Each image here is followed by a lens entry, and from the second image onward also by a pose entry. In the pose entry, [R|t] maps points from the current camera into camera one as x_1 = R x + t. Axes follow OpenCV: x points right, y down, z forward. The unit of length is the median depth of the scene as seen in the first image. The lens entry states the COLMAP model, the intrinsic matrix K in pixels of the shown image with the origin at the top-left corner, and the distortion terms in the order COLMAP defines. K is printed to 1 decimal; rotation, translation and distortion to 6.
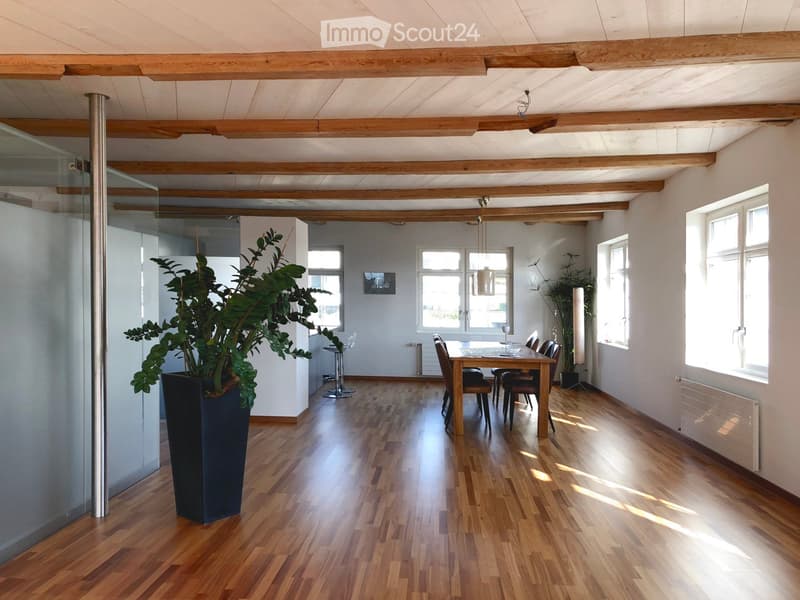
lens RADIAL K [[660.2, 0, 400.0], [0, 660.2, 300.0], [0, 0, 1]] dist [0.054445, -0.000443]
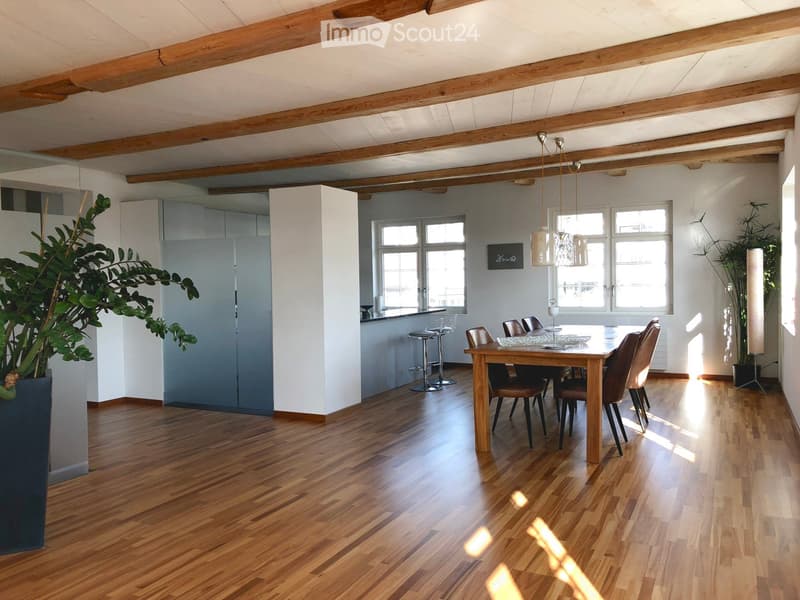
lens RADIAL K [[660.2, 0, 400.0], [0, 660.2, 300.0], [0, 0, 1]] dist [0.054445, -0.000443]
pose [[0.915905, -0.022006, -0.400792, 0.201308], [0.034805, 0.999089, 0.024683, 0.005405], [0.399884, -0.036557, 0.915836, 0.176872]]
